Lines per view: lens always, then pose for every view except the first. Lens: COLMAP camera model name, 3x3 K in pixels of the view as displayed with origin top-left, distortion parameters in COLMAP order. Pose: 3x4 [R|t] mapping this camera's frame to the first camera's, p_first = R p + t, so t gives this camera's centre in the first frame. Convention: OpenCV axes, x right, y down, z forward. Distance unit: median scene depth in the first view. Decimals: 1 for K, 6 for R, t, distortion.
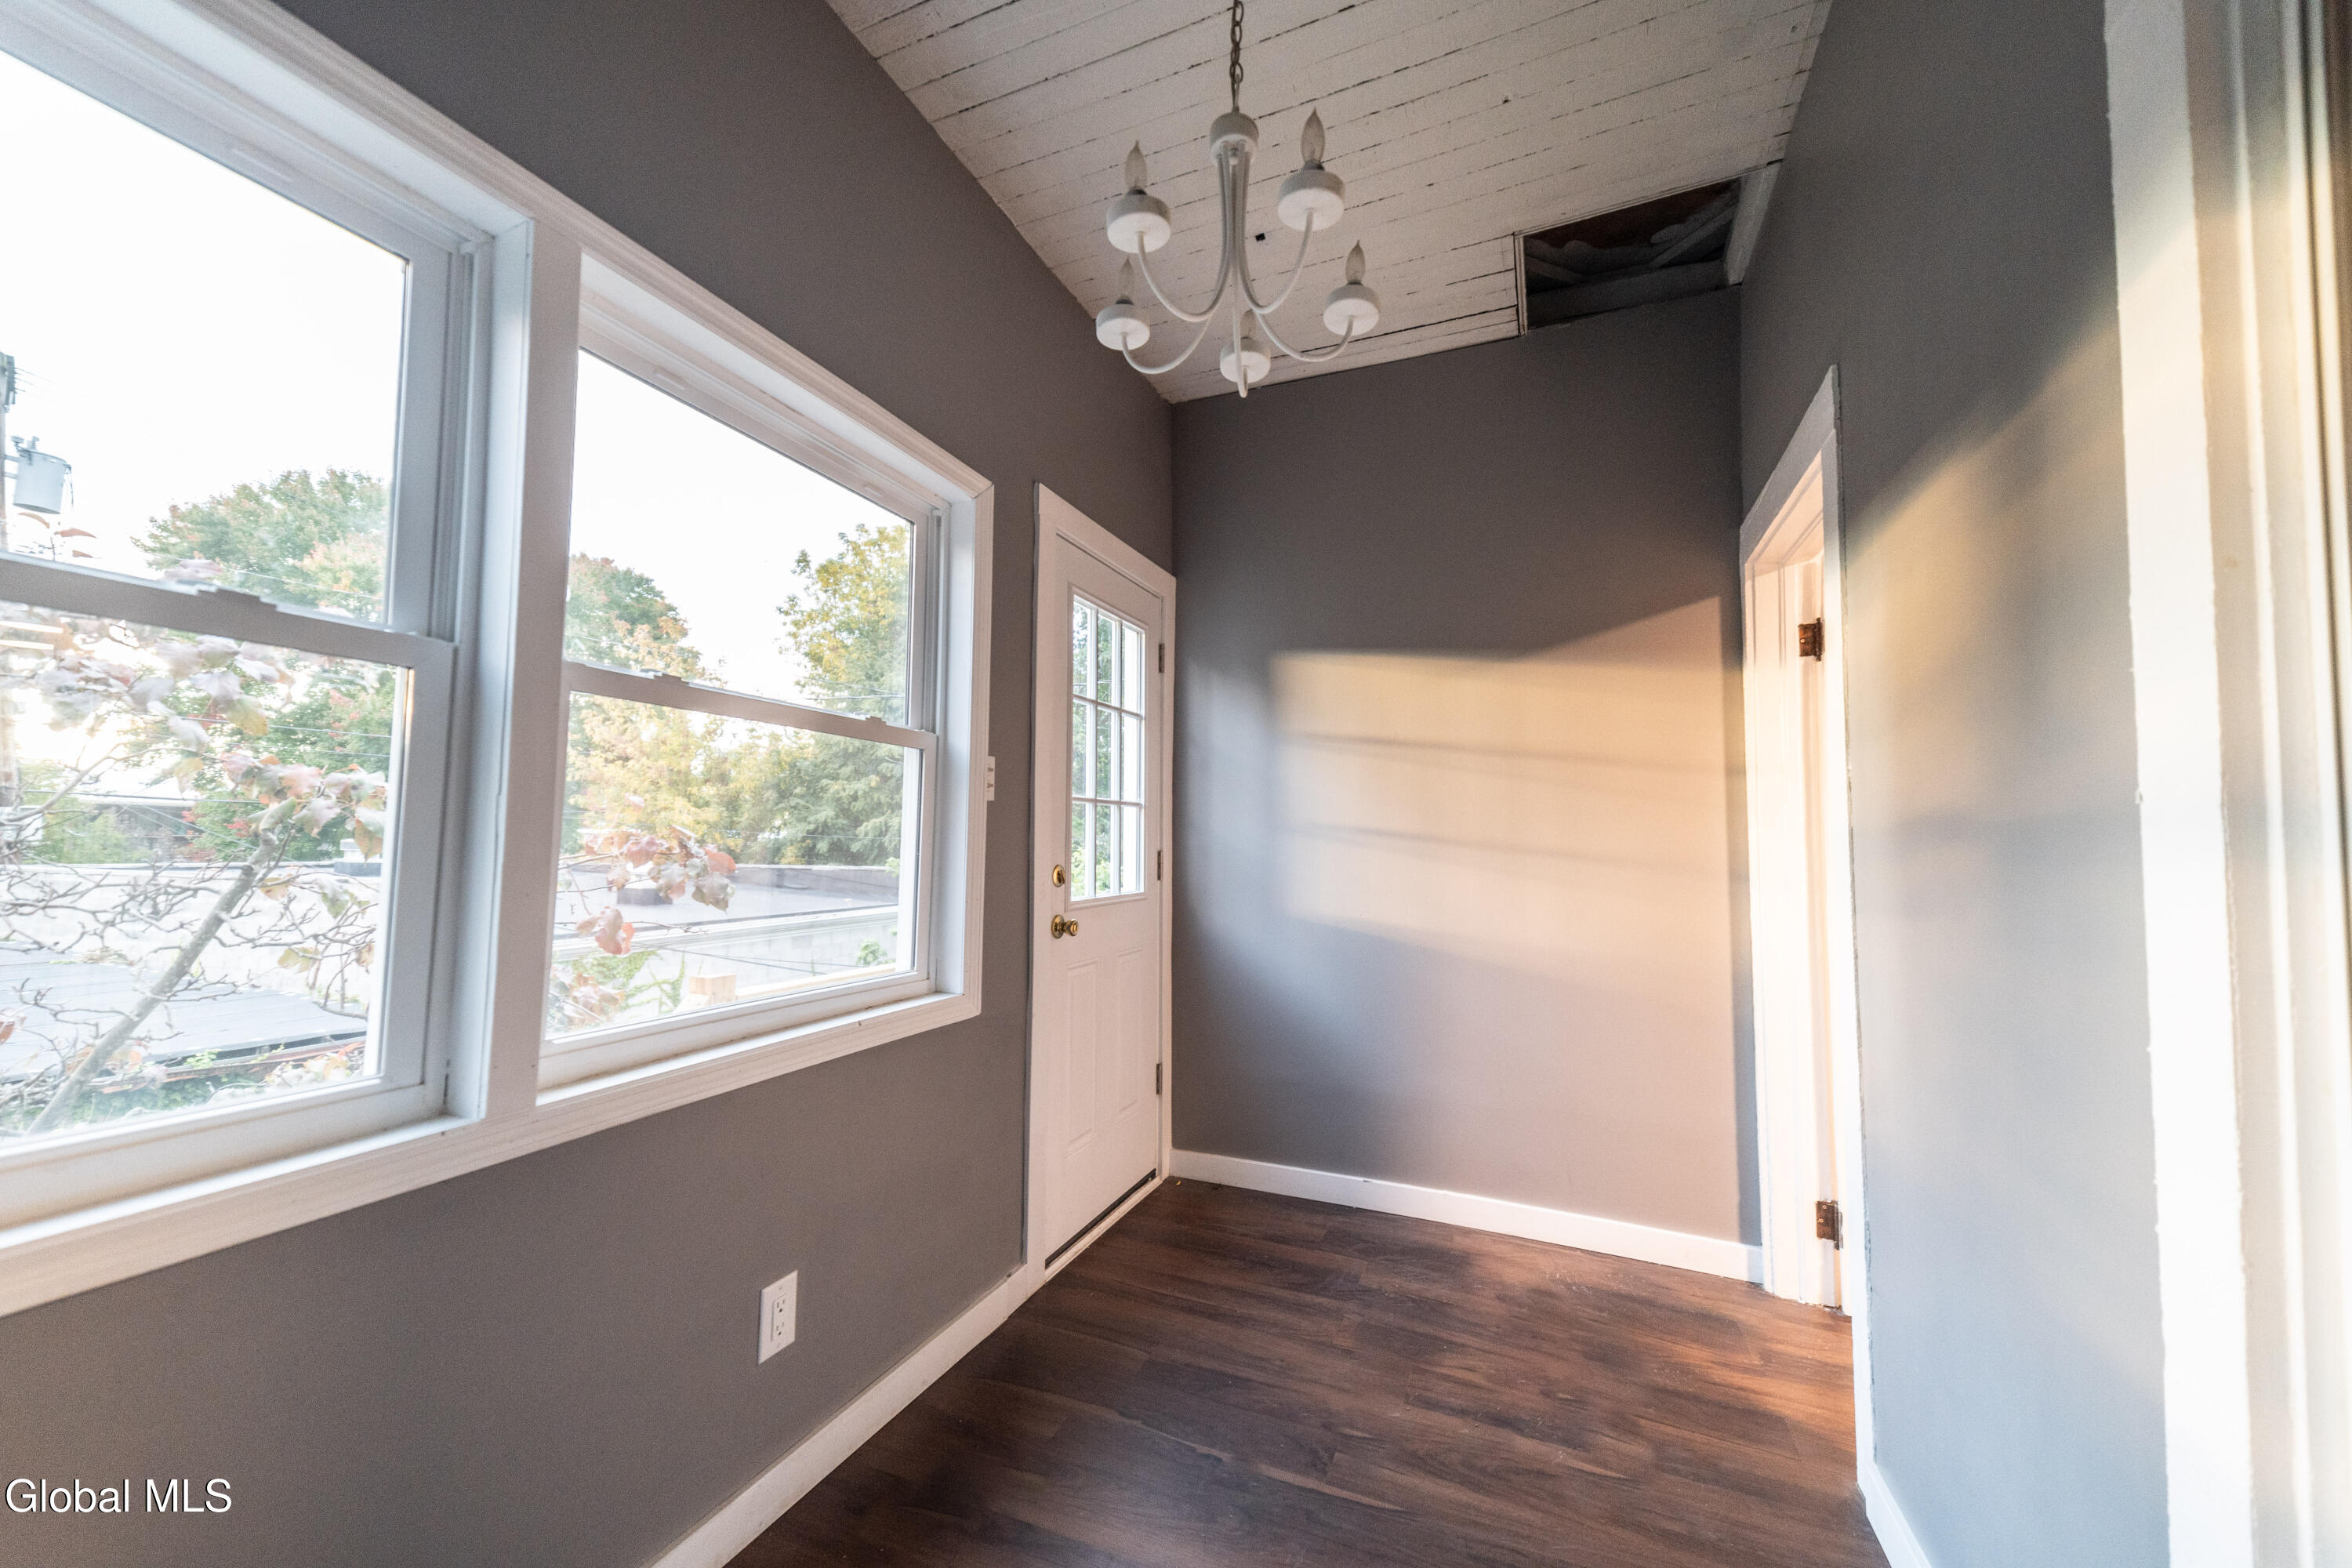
lens RADIAL K [[871.7, 0, 1172.6], [0, 871.7, 793.3], [0, 0, 1]] dist [0.019030, -0.000740]
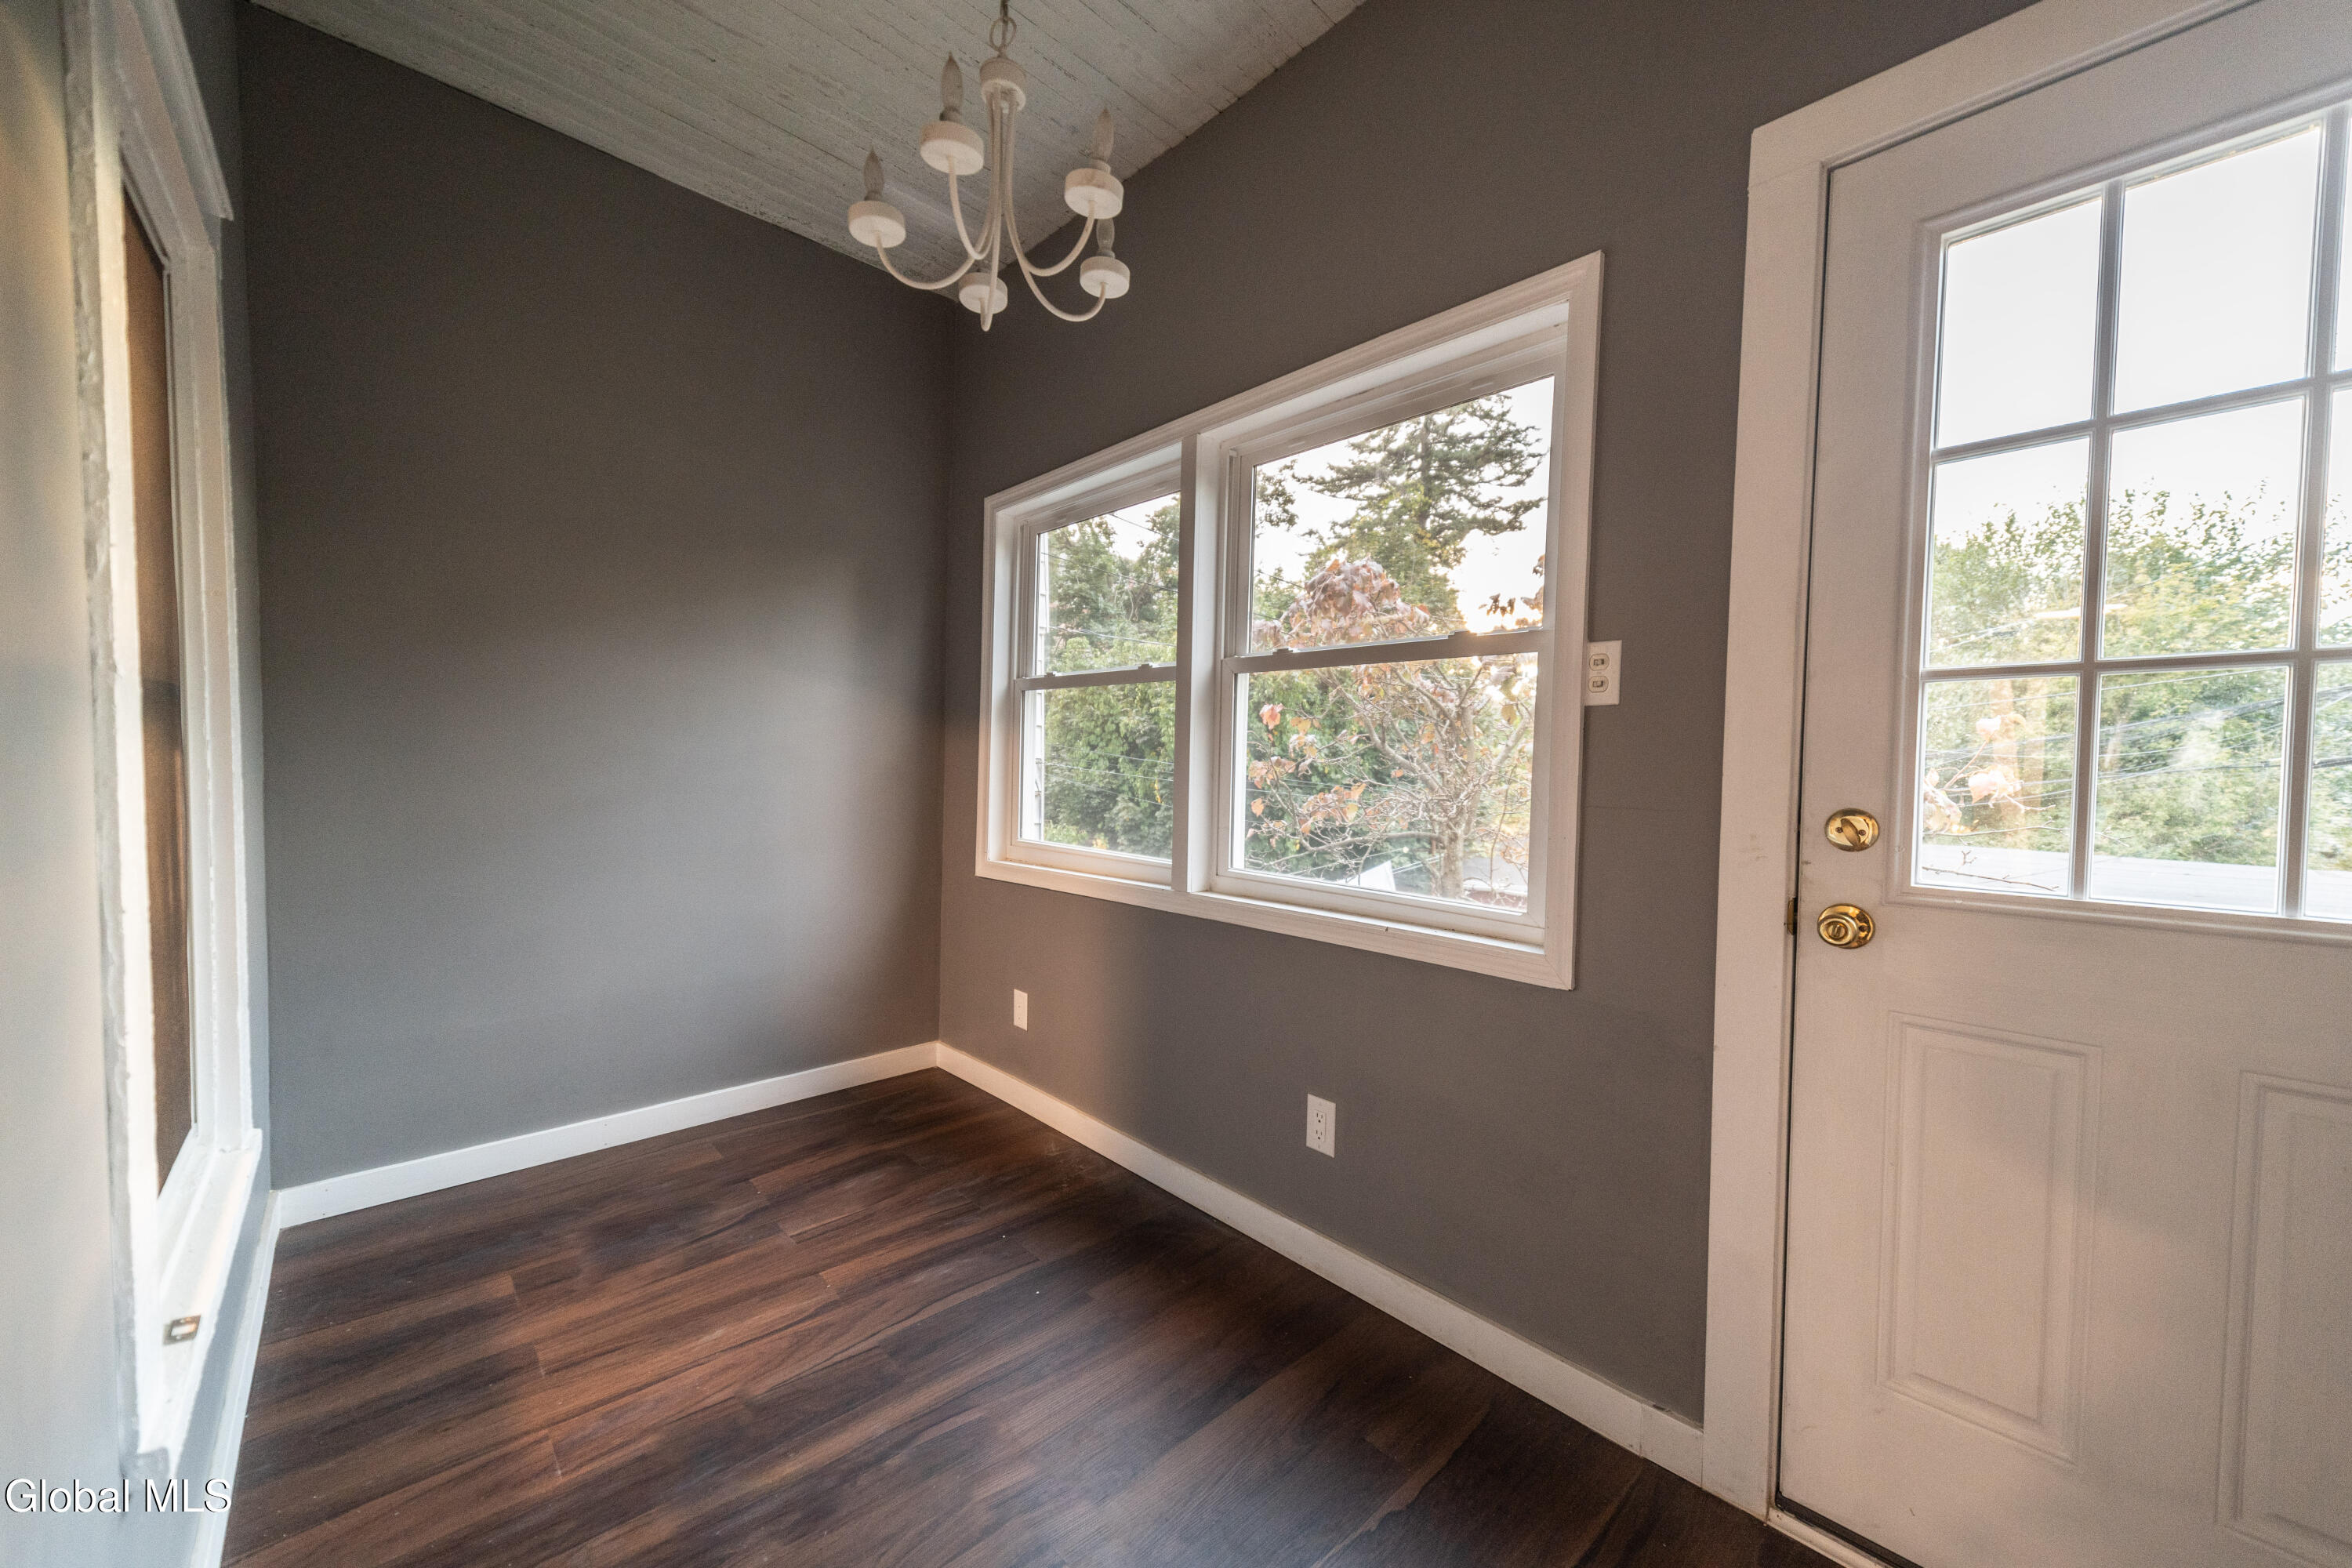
lens RADIAL K [[871.7, 0, 1172.1], [0, 871.7, 792.6], [0, 0, 1]] dist [0.019030, -0.000740]
pose [[-0.399177, 0.018019, -0.916697, 0.720859], [0.035422, 0.999364, 0.004219, 0.079561], [0.916189, -0.030787, -0.399562, 1.177074]]
